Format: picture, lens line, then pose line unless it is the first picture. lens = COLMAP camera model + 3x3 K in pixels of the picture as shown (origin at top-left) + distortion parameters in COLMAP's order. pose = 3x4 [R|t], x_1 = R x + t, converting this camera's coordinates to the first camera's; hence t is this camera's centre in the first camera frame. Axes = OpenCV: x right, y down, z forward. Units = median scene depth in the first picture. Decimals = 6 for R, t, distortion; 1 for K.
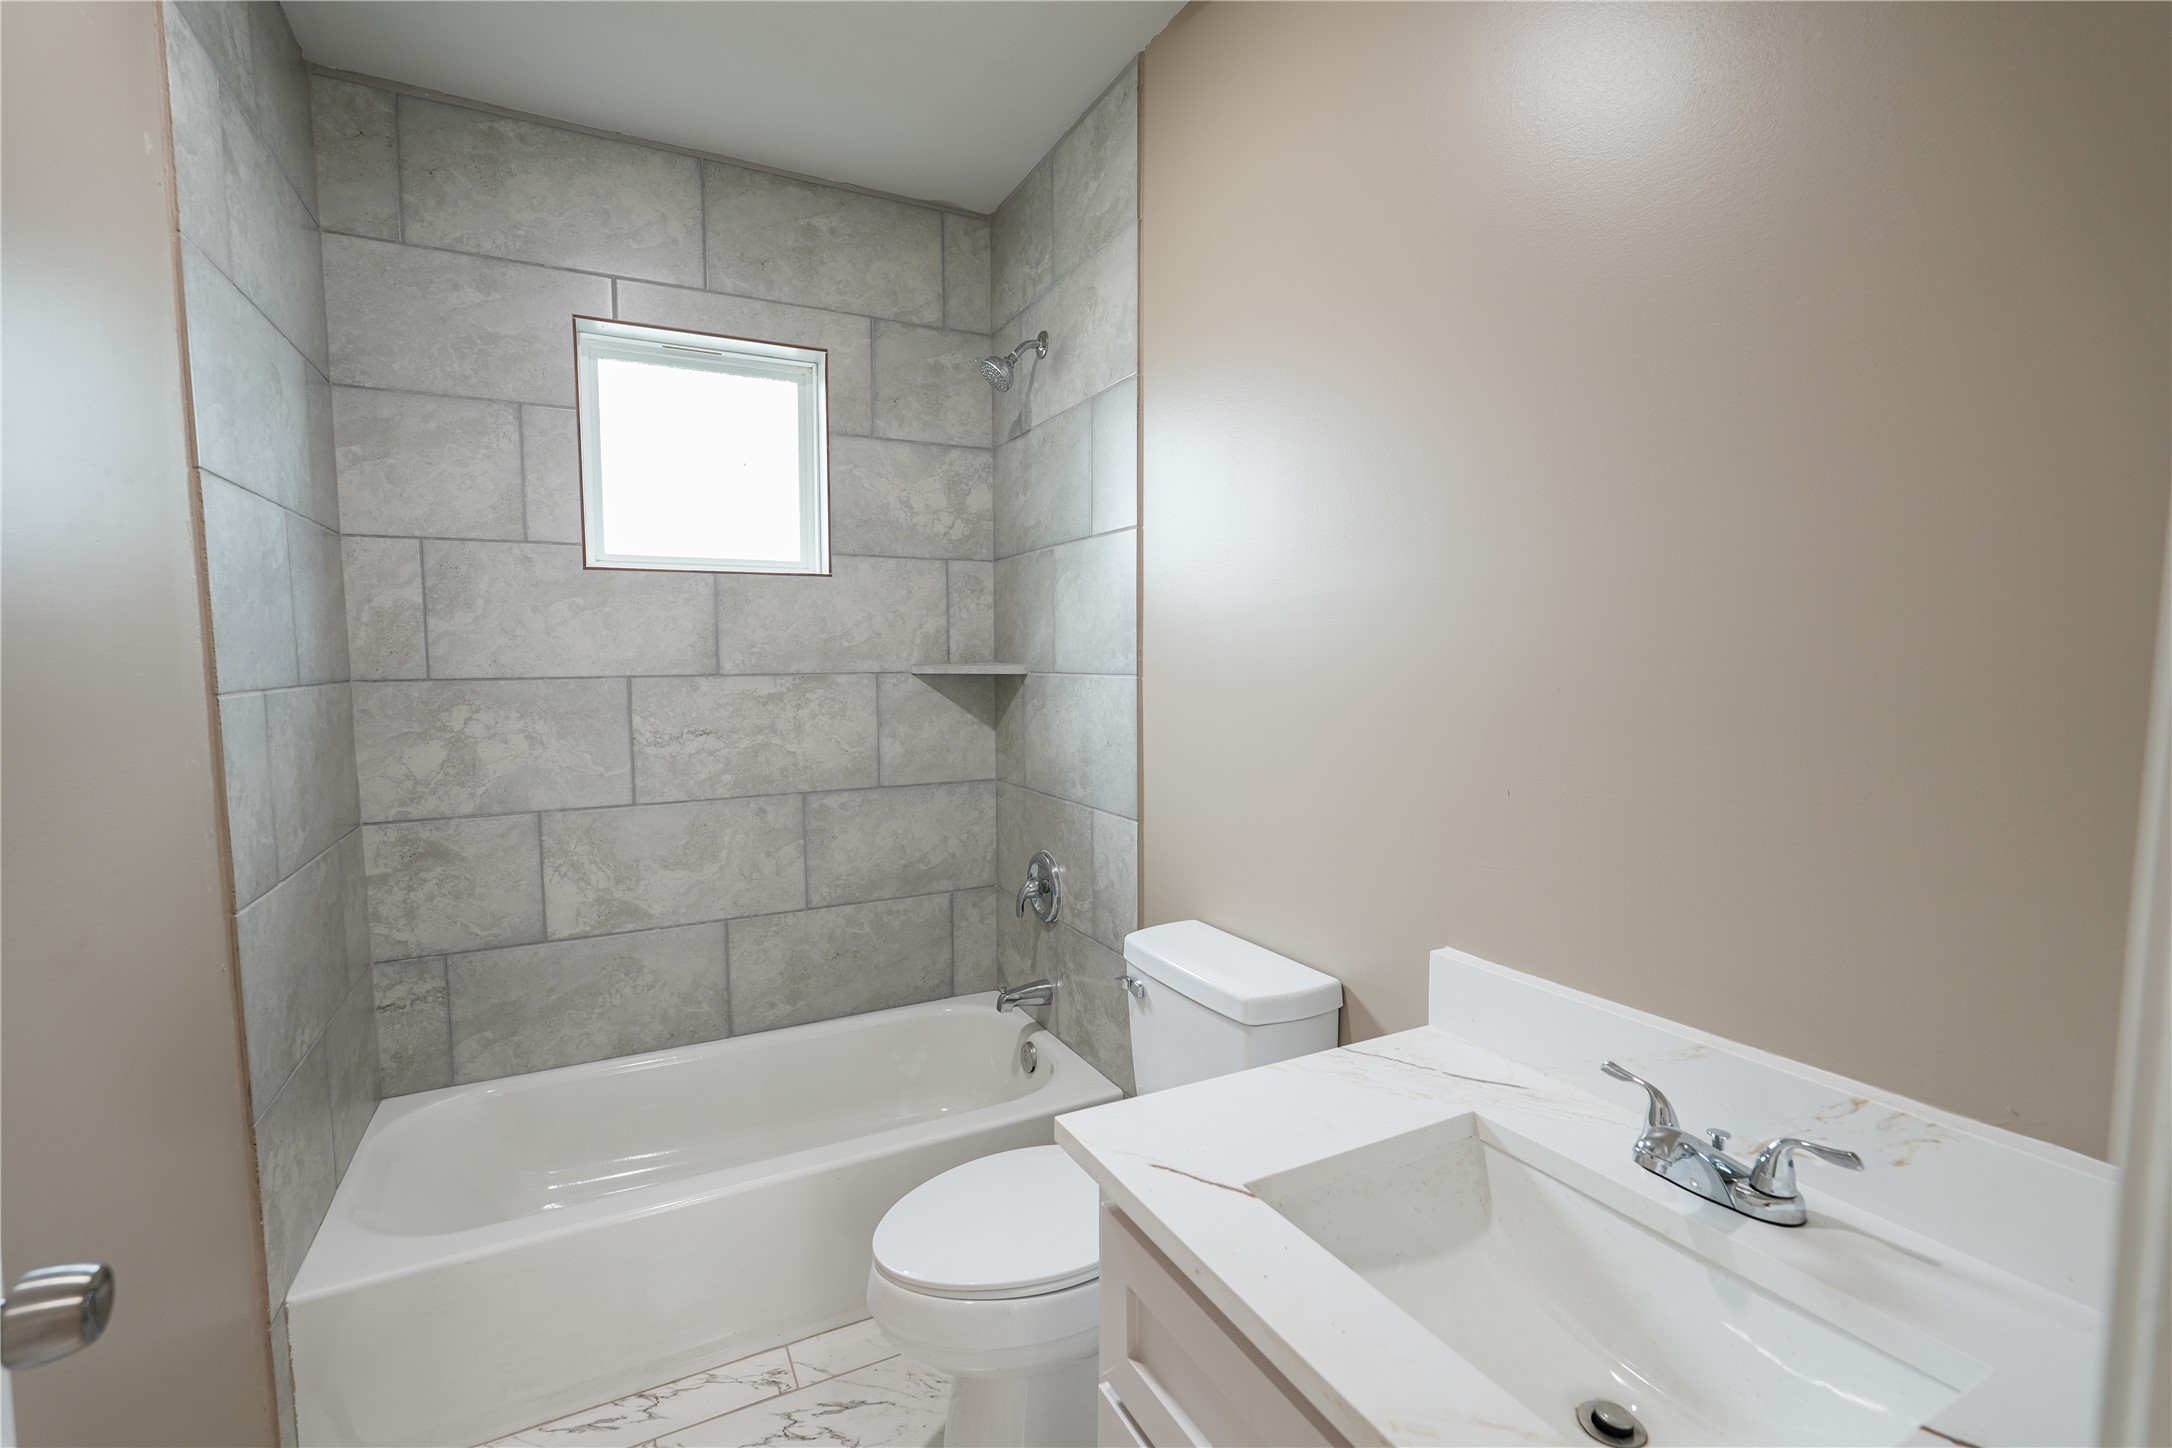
lens RADIAL K [[958.9, 0, 1091.9], [0, 958.9, 727.8], [0, 0, 1]] dist [-0.012472, 0.005477]
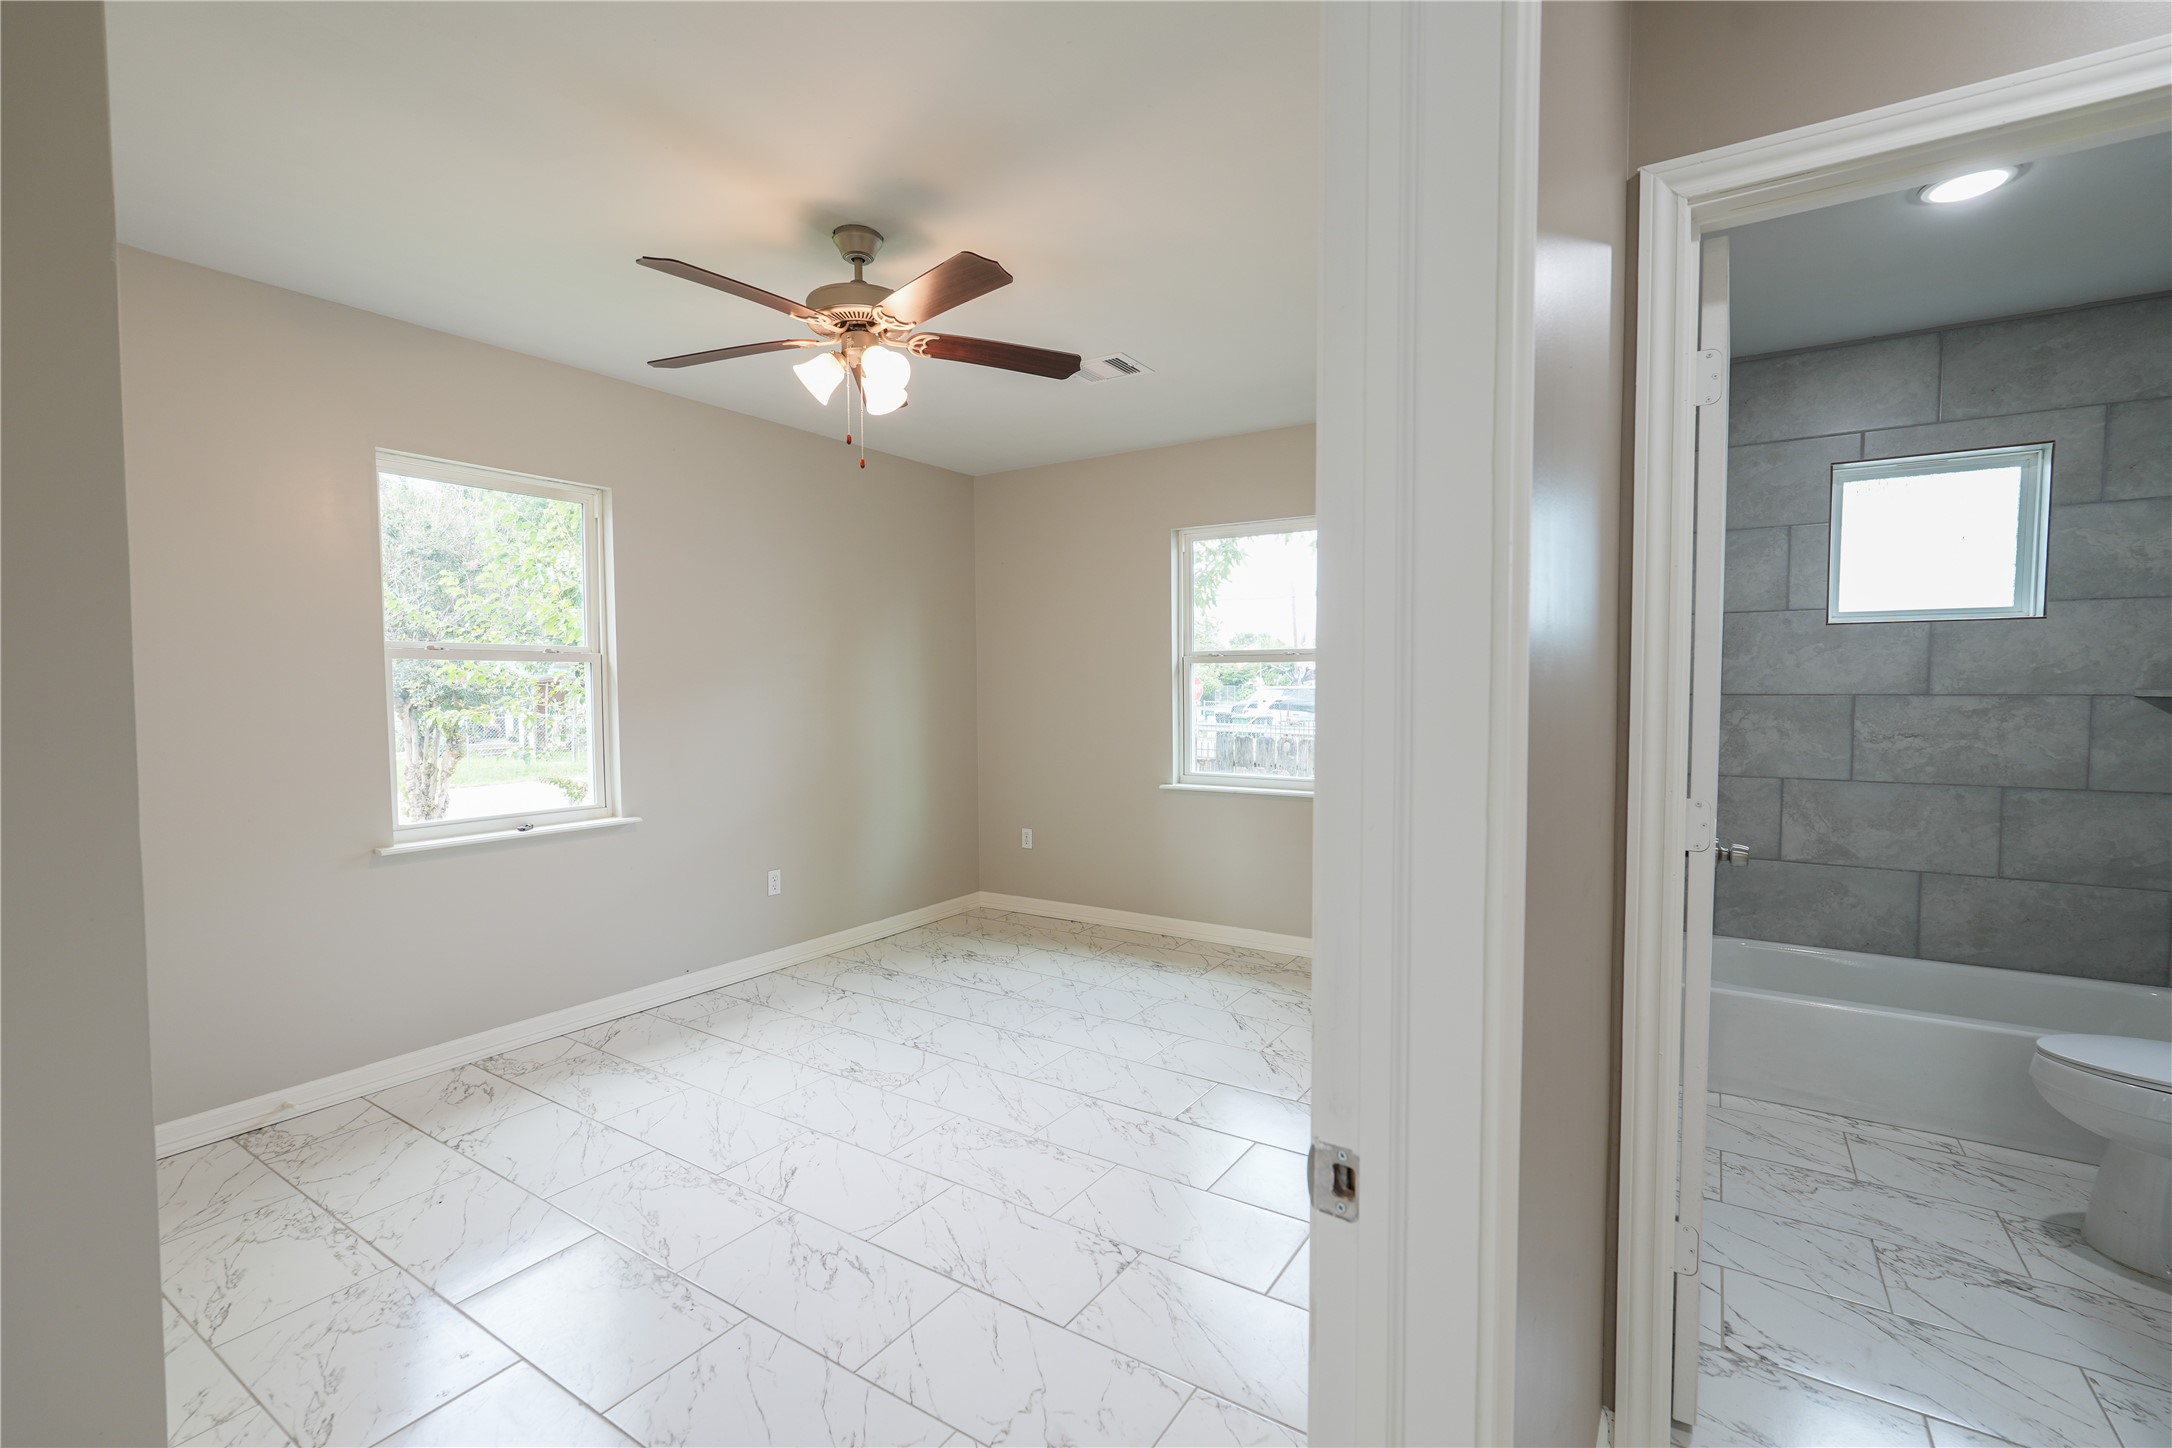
lens RADIAL K [[958.9, 0, 1076.8], [0, 958.9, 725.5], [0, 0, 1]] dist [-0.012472, 0.005477]
pose [[0.480446, 0.046530, -0.875789, 0.231091], [-0.061620, 0.997915, 0.019214, 0.039528], [0.874857, 0.044735, 0.482312, -0.751977]]
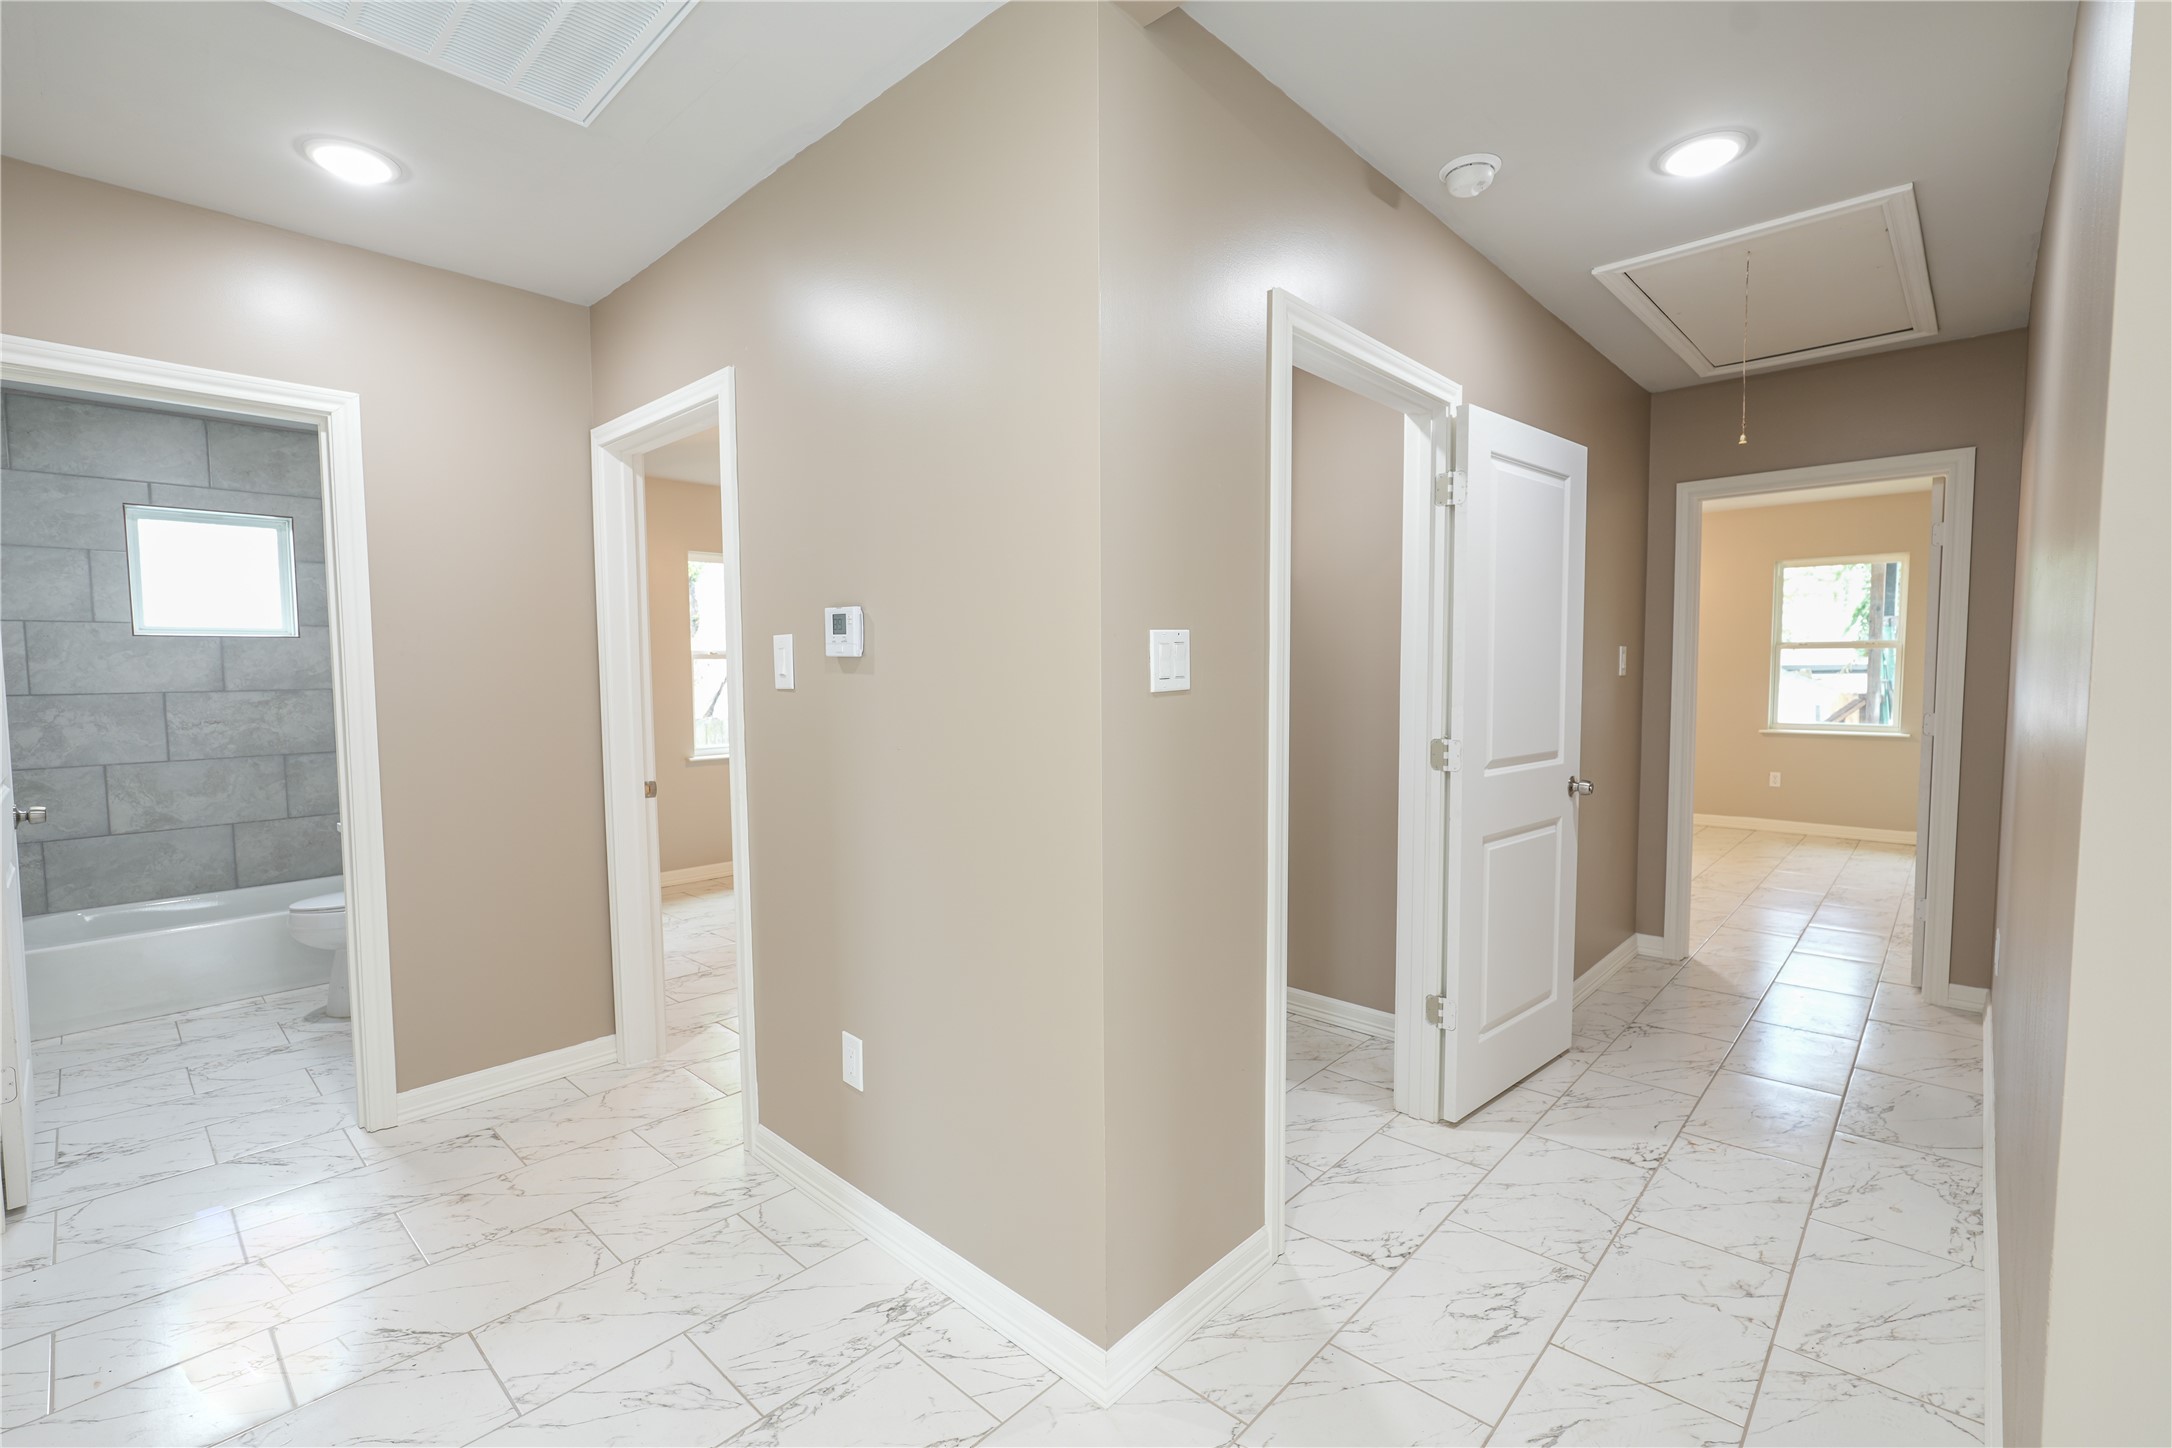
lens RADIAL K [[958.9, 0, 1098.9], [0, 958.9, 728.7], [0, 0, 1]] dist [-0.012472, 0.005477]
pose [[0.942973, -0.023816, 0.332017, 0.599040], [0.027681, 0.999593, -0.006914, 0.078014], [-0.331717, 0.015710, 0.943248, -1.315204]]
